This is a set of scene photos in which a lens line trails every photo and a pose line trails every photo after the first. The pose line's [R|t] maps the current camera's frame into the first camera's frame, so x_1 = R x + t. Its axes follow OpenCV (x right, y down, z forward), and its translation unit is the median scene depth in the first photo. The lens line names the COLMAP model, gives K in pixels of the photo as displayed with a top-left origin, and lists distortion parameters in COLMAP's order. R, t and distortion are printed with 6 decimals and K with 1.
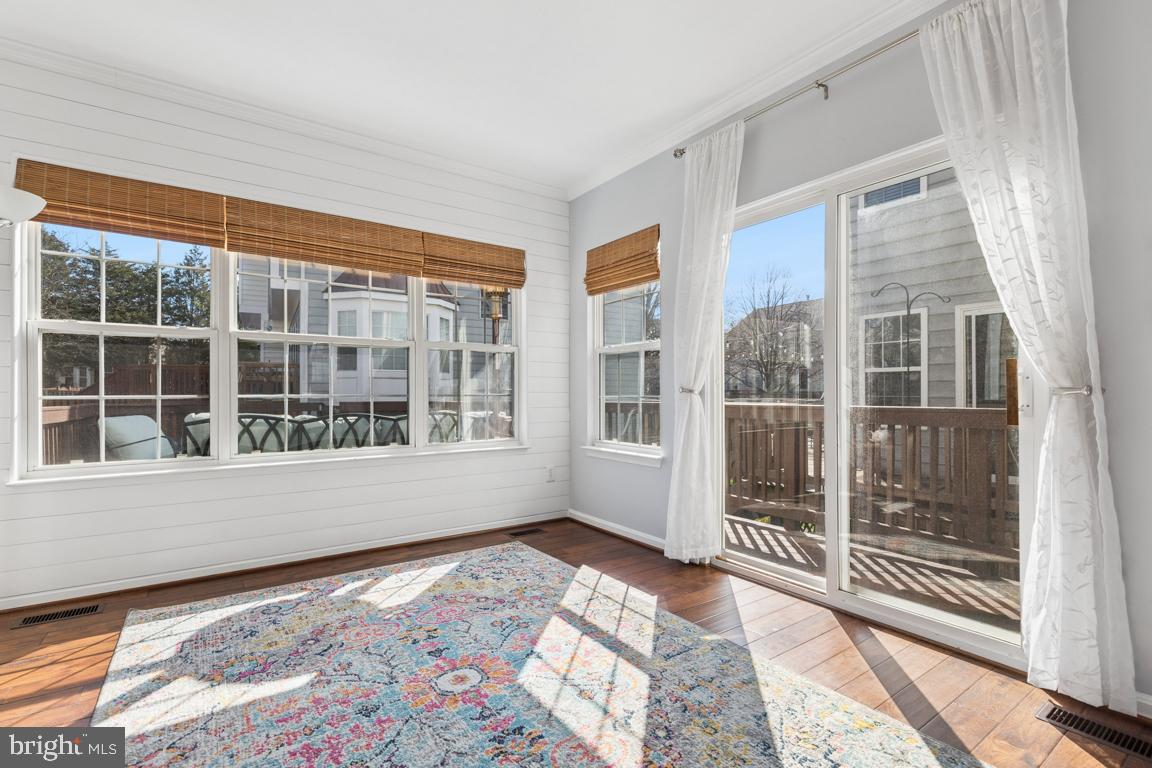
lens RADIAL K [[523.1, 0, 558.4], [0, 523.1, 390.1], [0, 0, 1]] dist [0.000527, -0.000215]
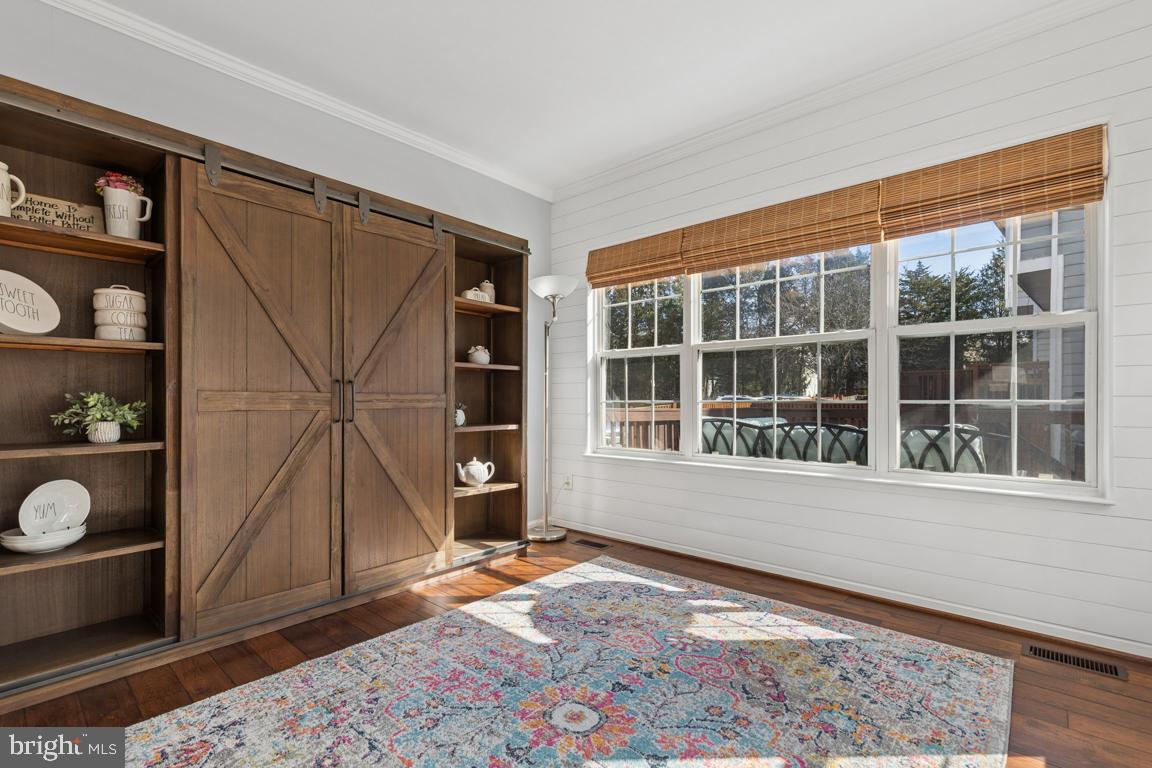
lens RADIAL K [[521.0, 0, 579.6], [0, 521.0, 399.1], [0, 0, 1]] dist [0.003825, 0.000355]
pose [[0.245431, -0.000485, -0.969414, 0.458394], [0.006126, 0.999981, 0.001050, 0.004557], [0.969395, -0.006197, 0.245430, 0.531887]]
